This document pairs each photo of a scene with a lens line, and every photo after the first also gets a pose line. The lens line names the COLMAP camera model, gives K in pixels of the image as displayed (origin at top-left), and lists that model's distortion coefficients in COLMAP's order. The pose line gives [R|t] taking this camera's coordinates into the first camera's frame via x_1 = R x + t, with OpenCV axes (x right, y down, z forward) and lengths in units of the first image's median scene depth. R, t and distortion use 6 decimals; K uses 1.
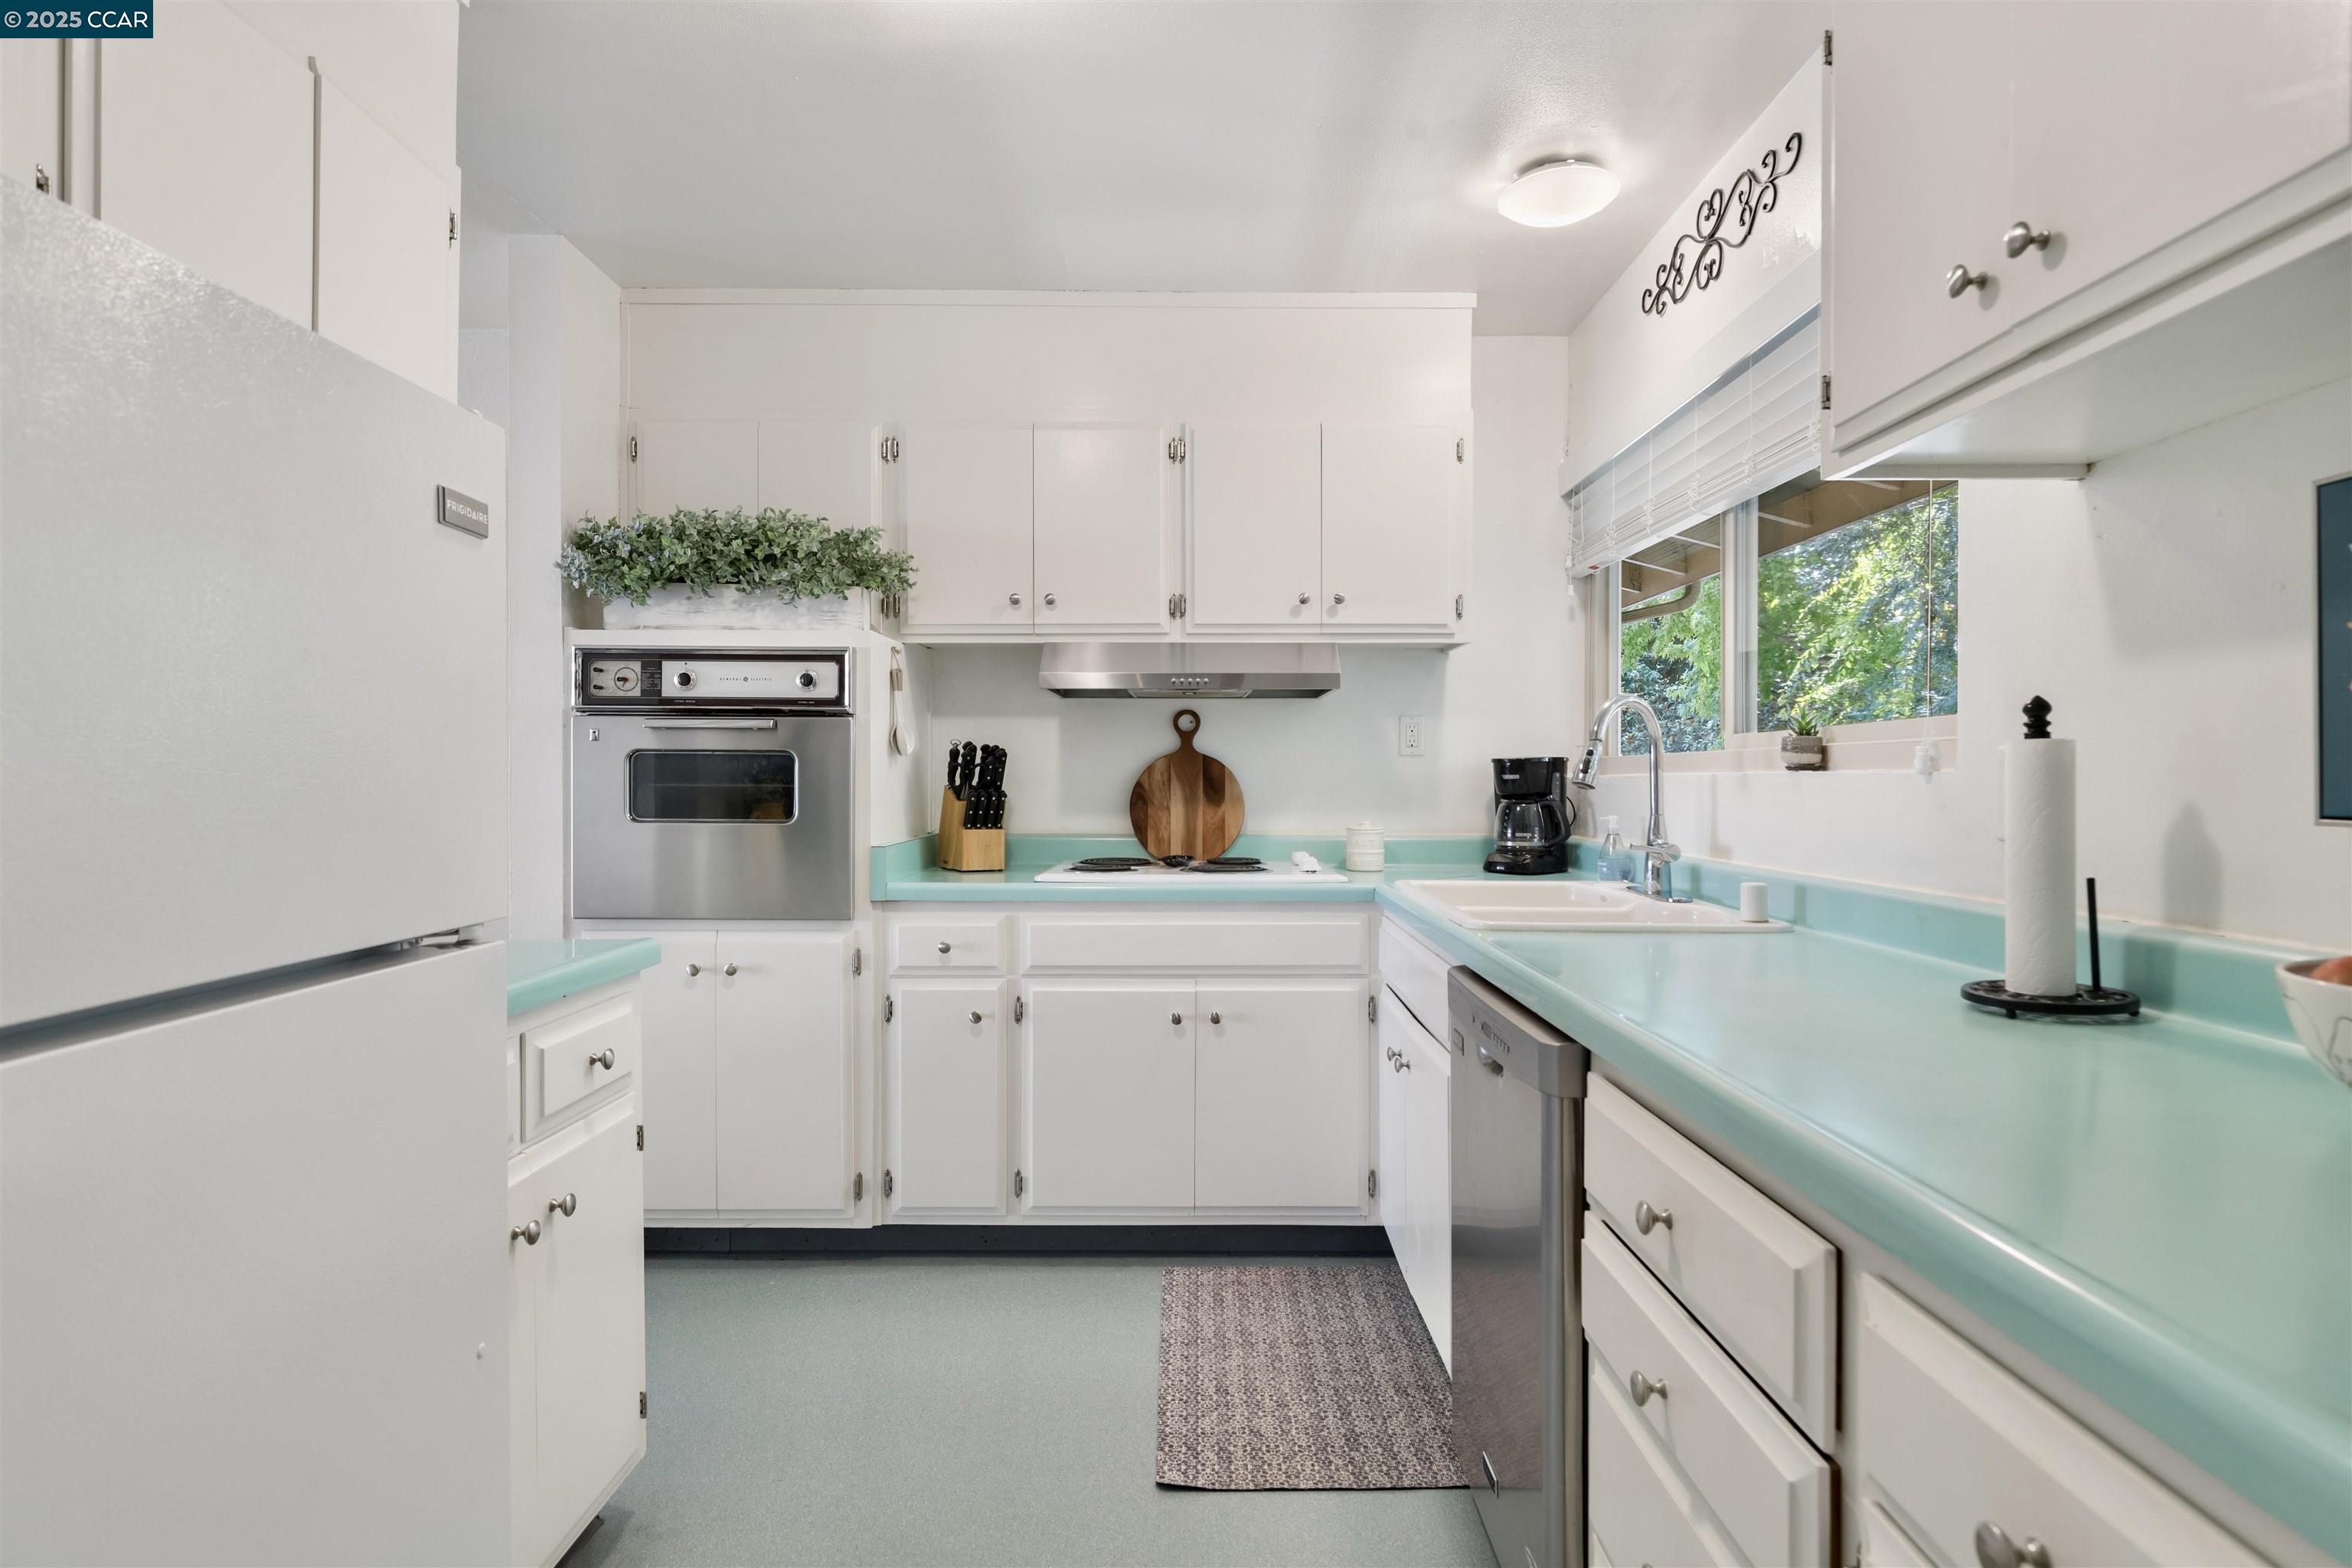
lens RADIAL K [[1242.9, 0, 1176.0], [0, 1242.9, 784.0], [0, 0, 1]] dist [0.002562, -0.000048]
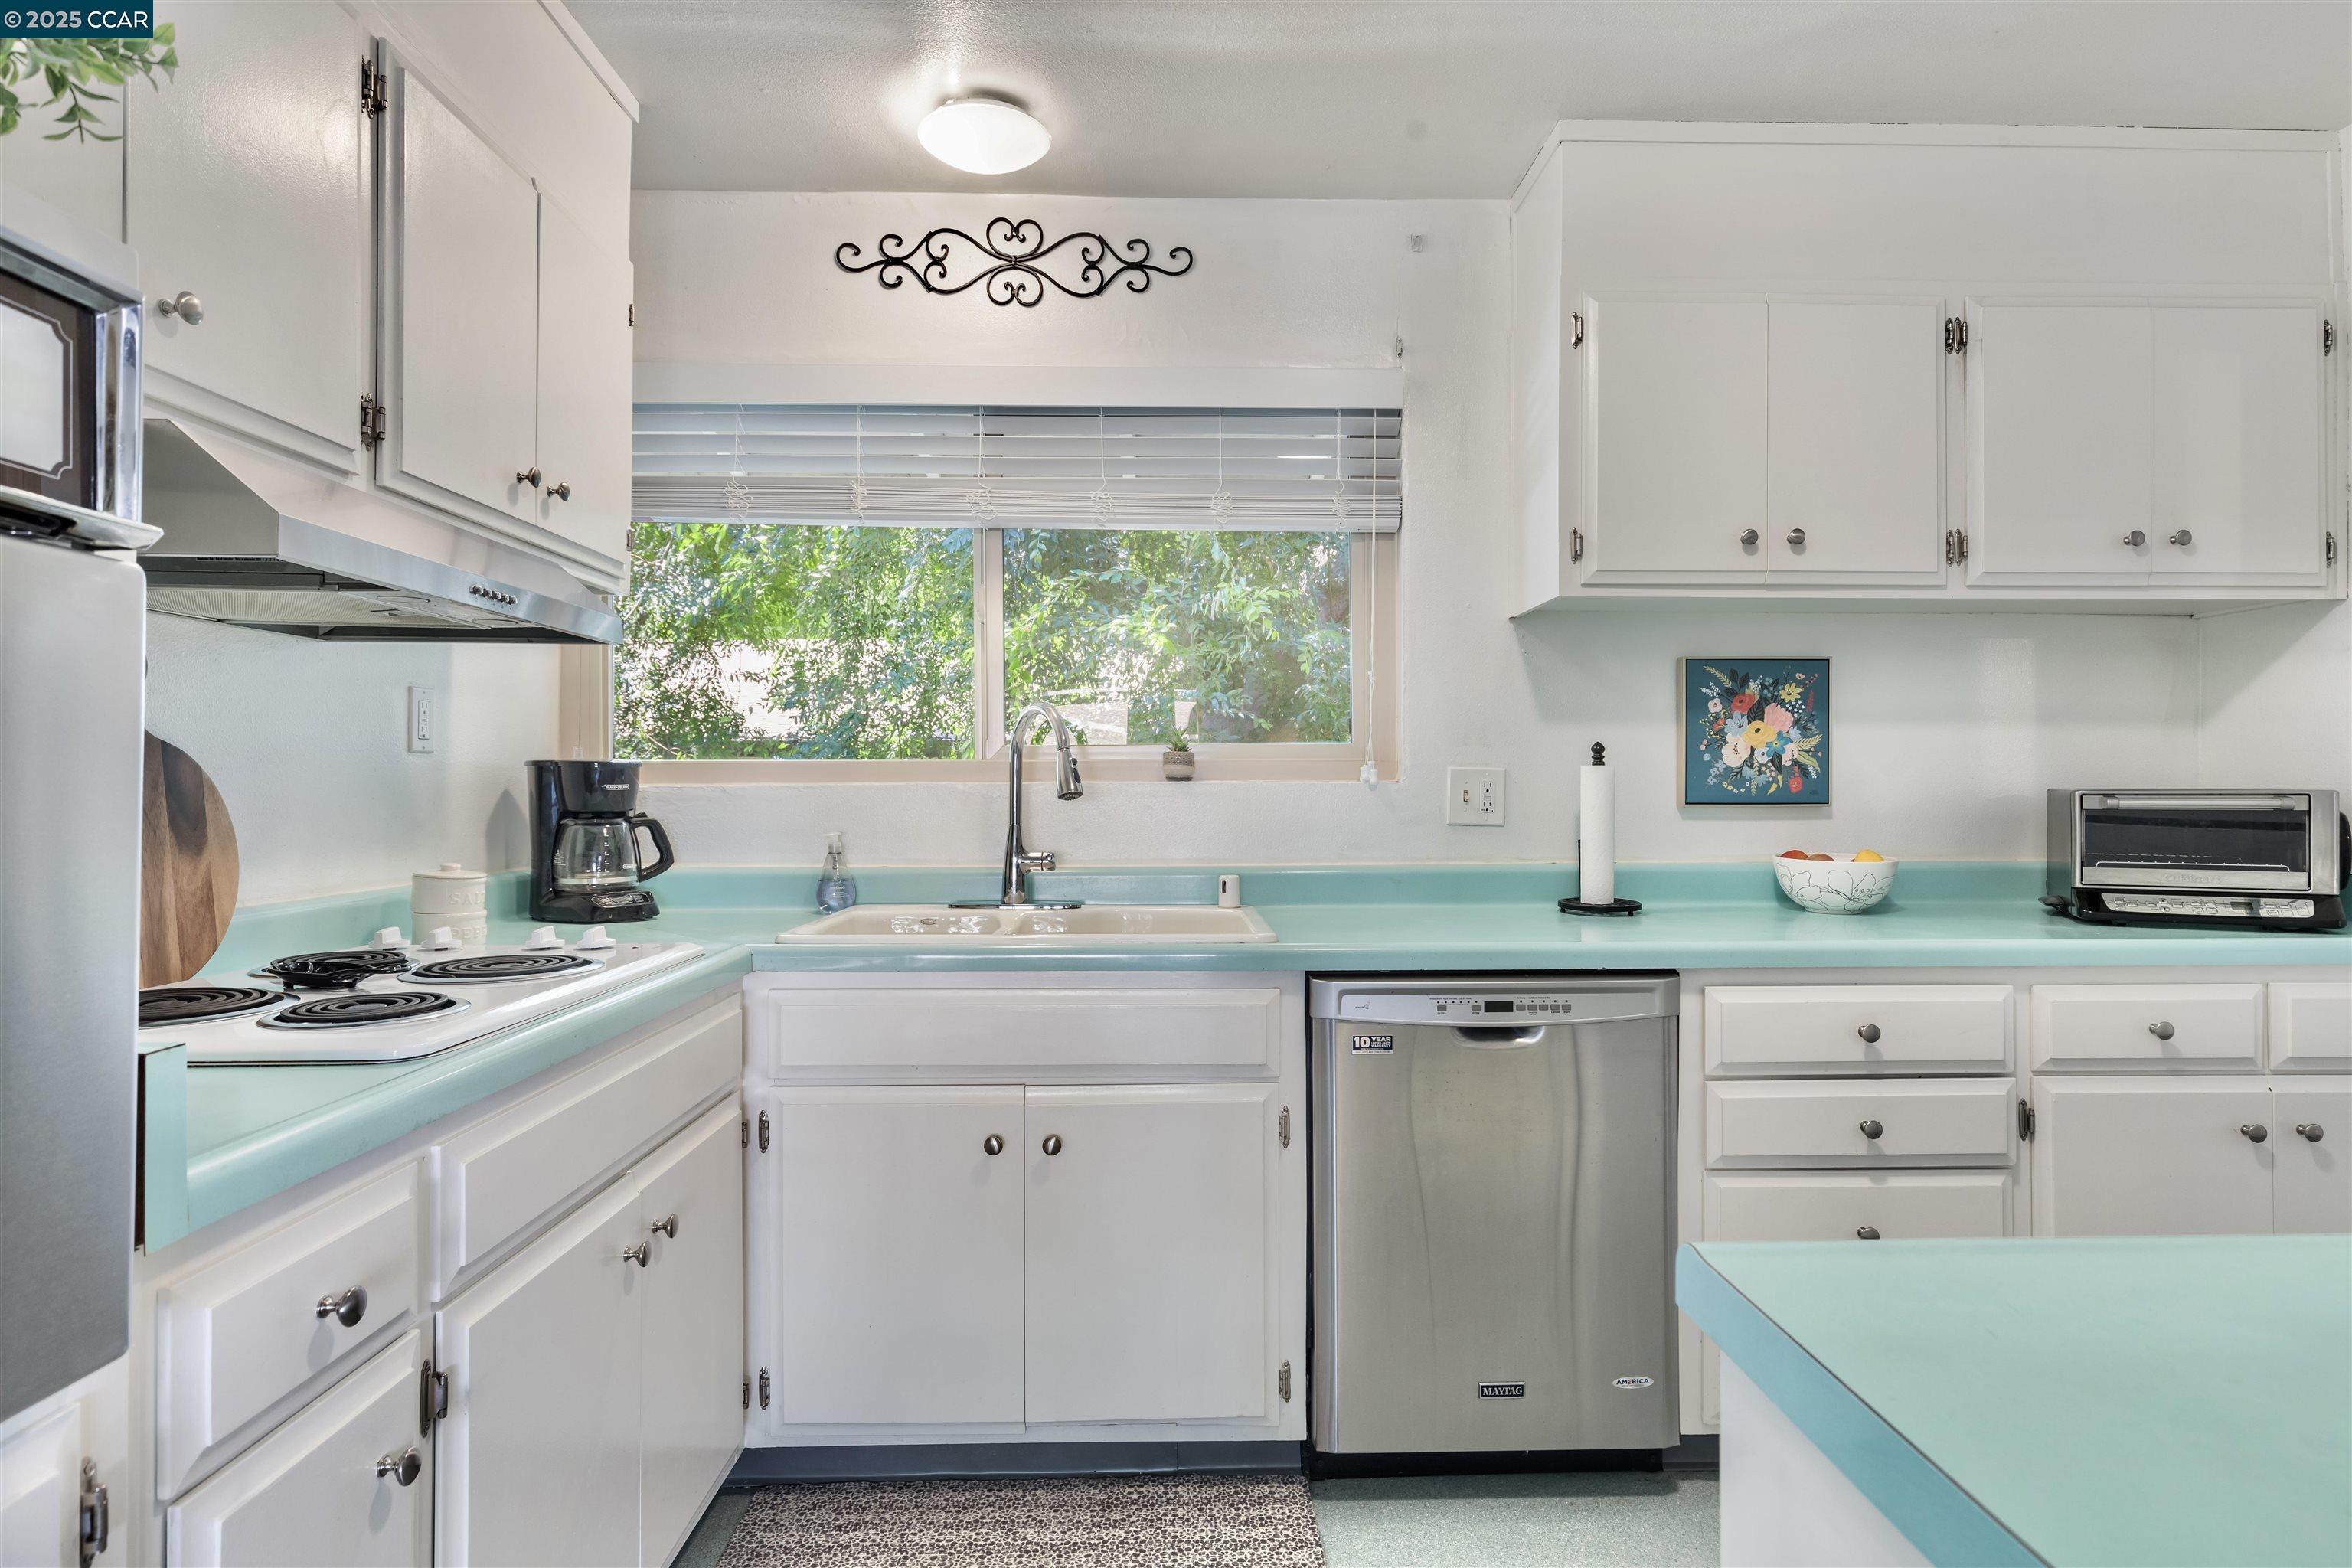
lens RADIAL K [[1242.9, 0, 1176.0], [0, 1242.9, 784.0], [0, 0, 1]] dist [0.002562, -0.000048]
pose [[-0.037495, -0.003210, 0.999292, -0.554594], [0.006762, 0.999971, 0.003466, -0.009262], [-0.999274, 0.006887, -0.037472, 0.837760]]
